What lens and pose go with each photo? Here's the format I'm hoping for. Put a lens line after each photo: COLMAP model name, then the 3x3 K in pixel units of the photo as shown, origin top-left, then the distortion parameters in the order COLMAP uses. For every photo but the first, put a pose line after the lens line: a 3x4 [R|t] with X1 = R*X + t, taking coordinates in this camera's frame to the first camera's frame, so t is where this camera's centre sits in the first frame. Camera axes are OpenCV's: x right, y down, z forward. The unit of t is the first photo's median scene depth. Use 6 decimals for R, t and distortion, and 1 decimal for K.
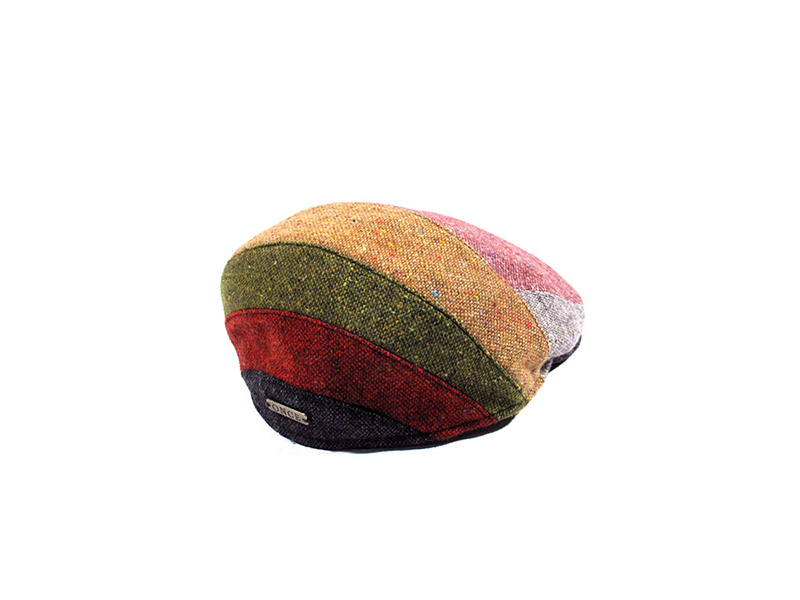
lens RADIAL K [[1198.8, 0, 400.0], [0, 1198.8, 299.8], [0, 0, 1]] dist [-0.221010, 0.000000]
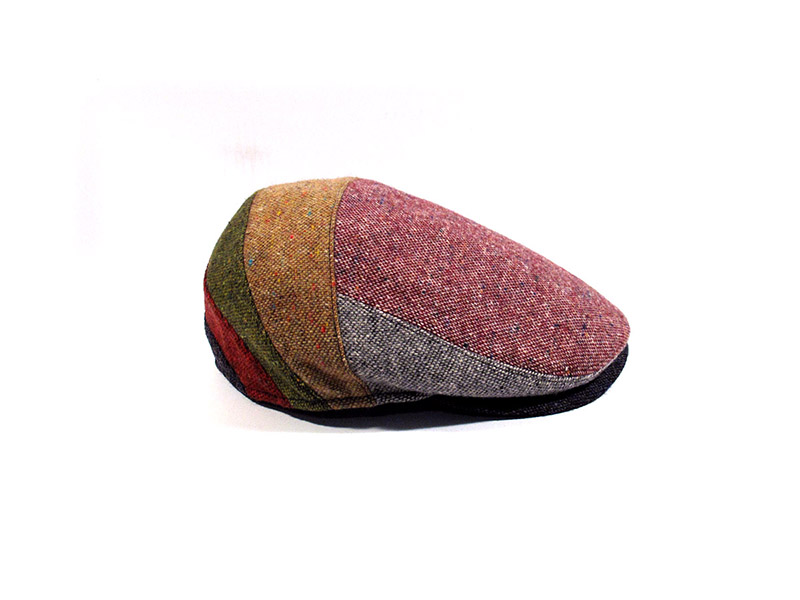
lens RADIAL K [[1198.8, 0, 396.9], [0, 1198.8, 303.9], [0, 0, 1]] dist [-0.221010, 0.000000]
pose [[0.451608, 0.336470, -0.826341, 0.988066], [-0.312522, 0.927145, 0.206717, -0.233095], [0.835692, 0.164895, 0.523860, 0.543626]]
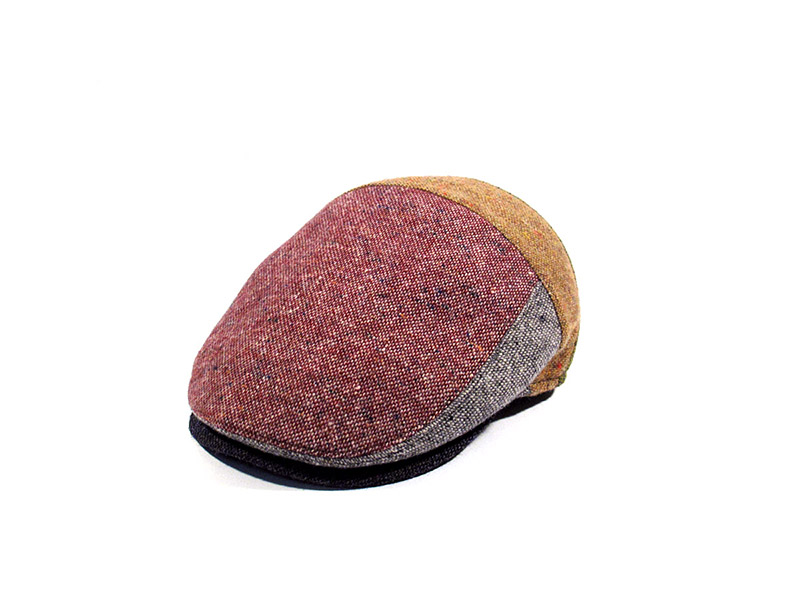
lens RADIAL K [[1198.8, 0, 400.3], [0, 1198.8, 299.5], [0, 0, 1]] dist [-0.221010, 0.000000]
pose [[-0.999444, 0.031090, 0.012029, -0.016944], [0.031213, 0.746053, 0.665154, -0.766234], [0.011705, 0.665160, -0.746609, 2.008232]]
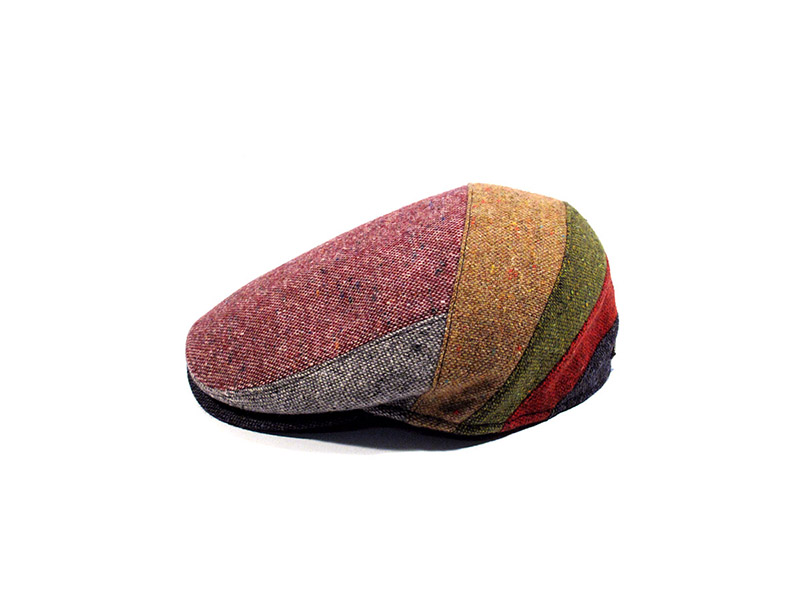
lens RADIAL K [[1198.8, 0, 397.1], [0, 1198.8, 298.6], [0, 0, 1]] dist [-0.221010, 0.000000]
pose [[-0.503938, -0.280453, 0.816941, -0.926137], [0.340154, 0.804948, 0.486163, -0.573318], [-0.793941, 0.522881, -0.310247, 1.535870]]
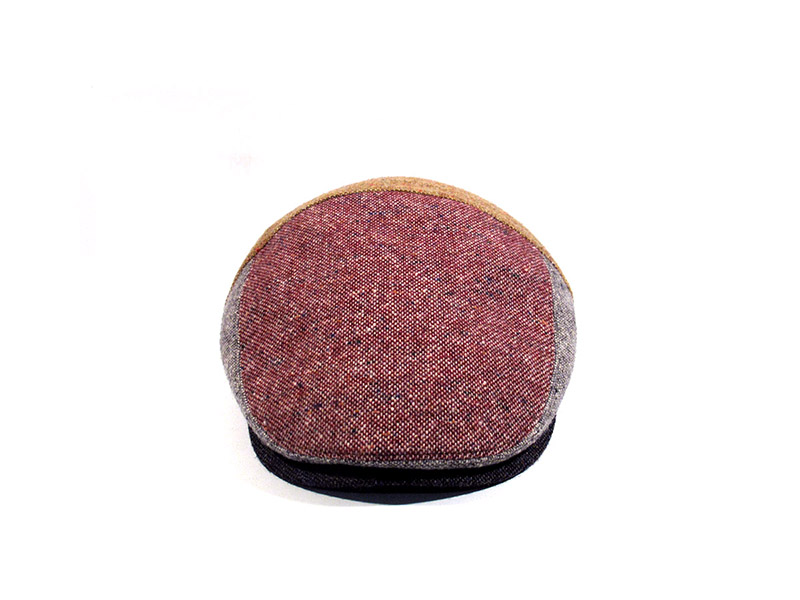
lens RADIAL K [[1198.8, 0, 400.1], [0, 1198.8, 300.6], [0, 0, 1]] dist [-0.221010, 0.000000]
pose [[-0.833838, 0.235621, -0.499196, 0.565002], [-0.154282, 0.768810, 0.620587, -0.715109], [0.530010, 0.594486, -0.604711, 1.843757]]
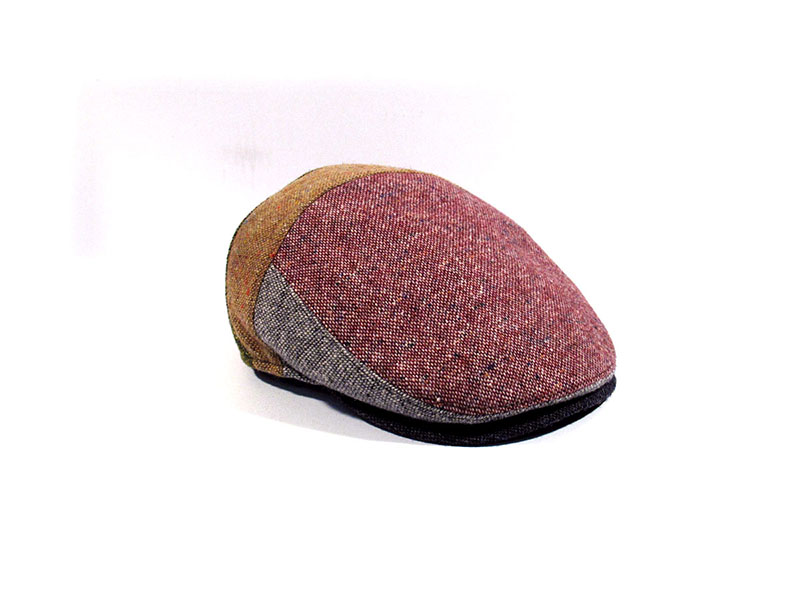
lens RADIAL K [[1198.8, 0, 400.5], [0, 1198.8, 300.6], [0, 0, 1]] dist [-0.221010, 0.000000]
pose [[-0.270550, 0.372174, -0.887856, 1.077438], [-0.327754, 0.831549, 0.448445, -0.525415], [0.905196, 0.412326, -0.102994, 1.285955]]
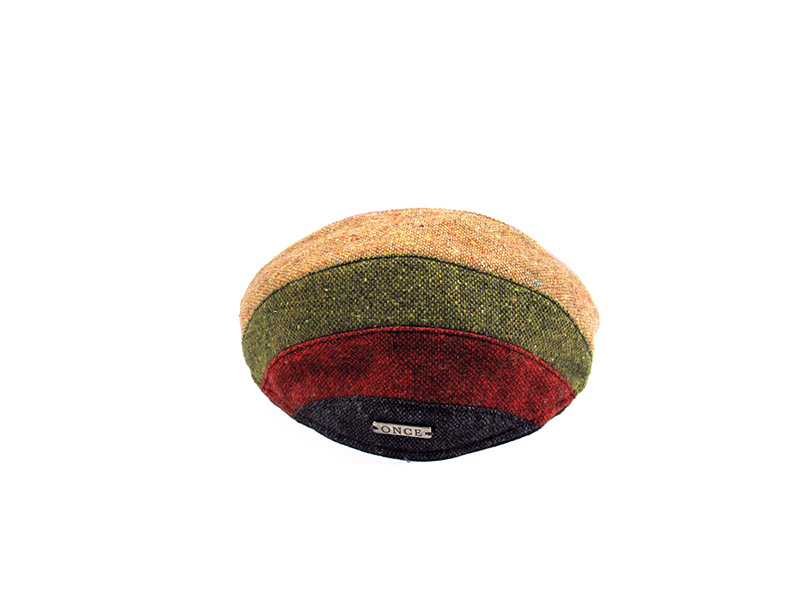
lens RADIAL K [[1198.8, 0, 400.0], [0, 1198.8, 299.9], [0, 0, 1]] dist [-0.221010, 0.000000]
pose [[0.887915, -0.163938, 0.429803, -0.510657], [0.168683, 0.985291, 0.027339, -0.037861], [-0.427963, 0.048226, 0.902509, 0.127685]]
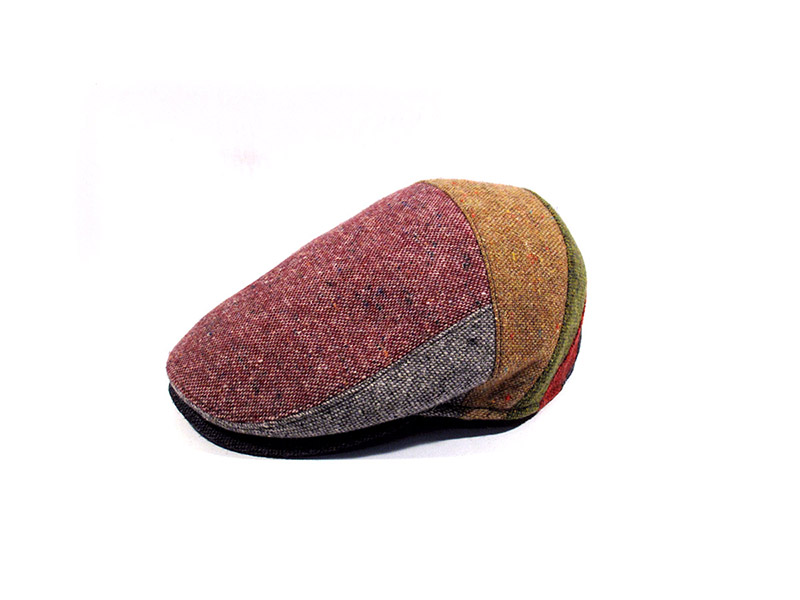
lens RADIAL K [[1198.8, 0, 402.8], [0, 1198.8, 301.2], [0, 0, 1]] dist [-0.221010, 0.000000]
pose [[-0.820011, -0.173889, 0.545293, -0.627807], [0.236871, 0.764204, 0.599904, -0.697321], [-0.521031, 0.621092, -0.585467, 1.837629]]
